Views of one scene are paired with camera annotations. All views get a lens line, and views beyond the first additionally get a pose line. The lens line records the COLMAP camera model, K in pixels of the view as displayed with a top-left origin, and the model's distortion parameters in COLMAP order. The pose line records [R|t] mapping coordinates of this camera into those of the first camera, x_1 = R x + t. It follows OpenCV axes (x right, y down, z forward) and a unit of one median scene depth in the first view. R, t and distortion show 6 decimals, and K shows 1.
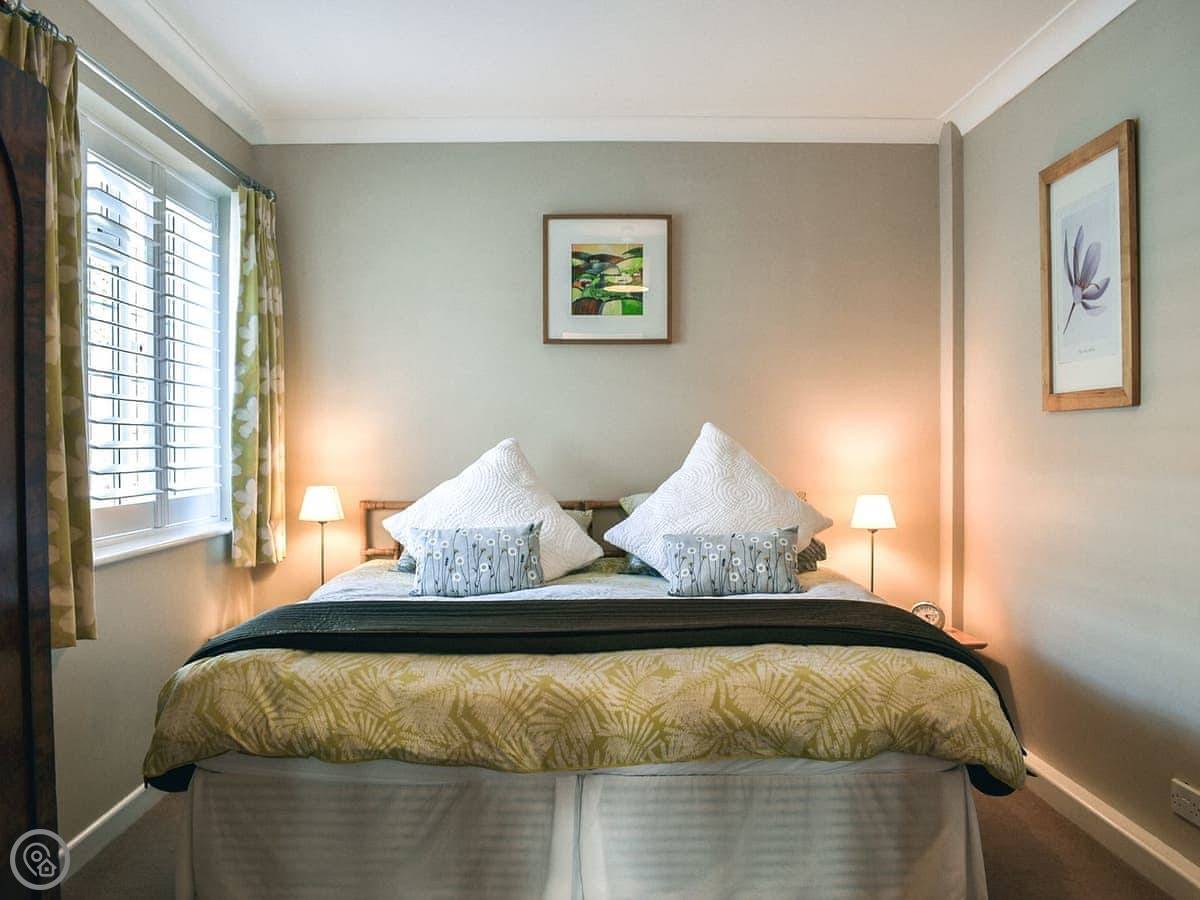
lens RADIAL K [[1935.6, 0, 600.0], [0, 1935.6, 450.0], [0, 0, 1]] dist [-0.323528, 0.254205]
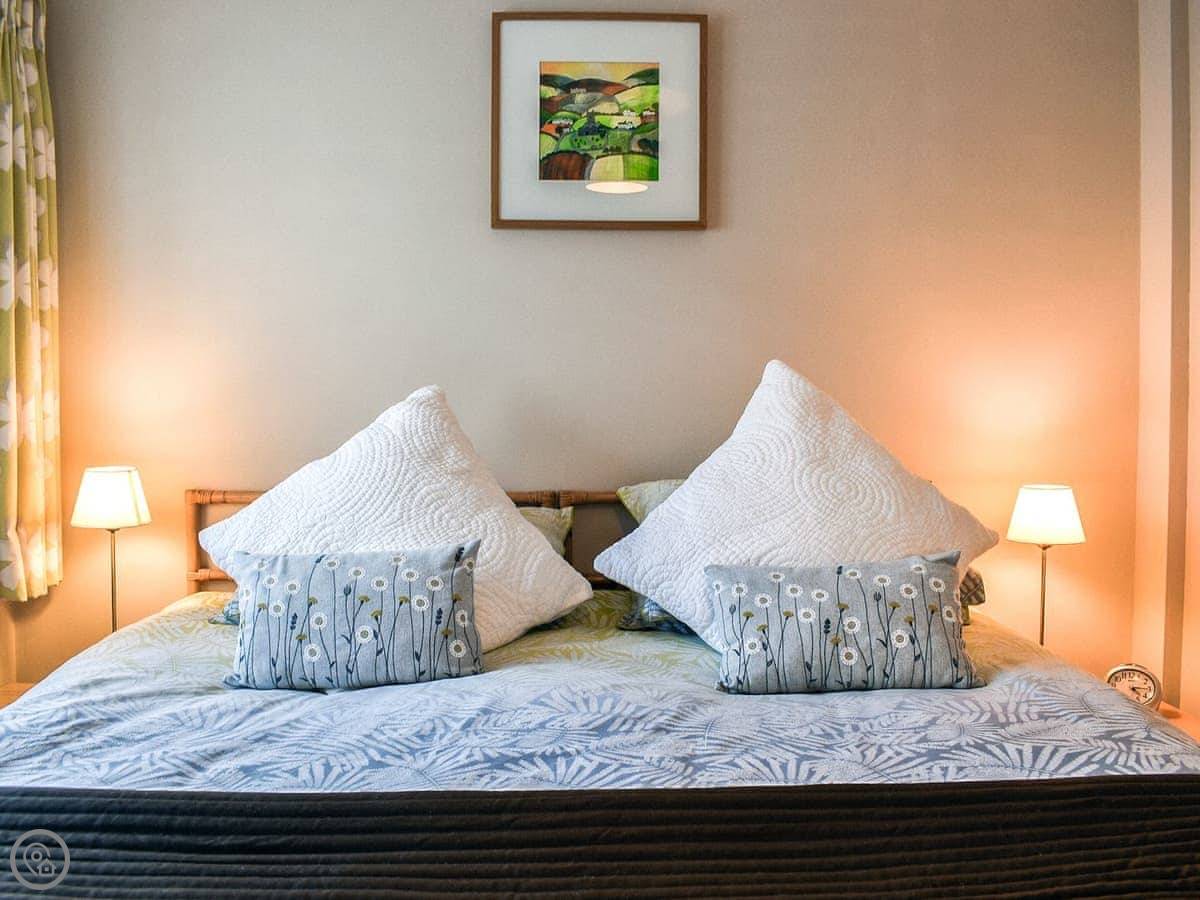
lens RADIAL K [[1935.6, 0, 600.0], [0, 1935.6, 450.0], [0, 0, 1]] dist [-0.323528, 0.254205]
pose [[0.999911, 0.004399, 0.012567, -0.003279], [-0.004712, 0.999677, 0.024959, -0.001582], [-0.012453, -0.025016, 0.999609, 0.441074]]
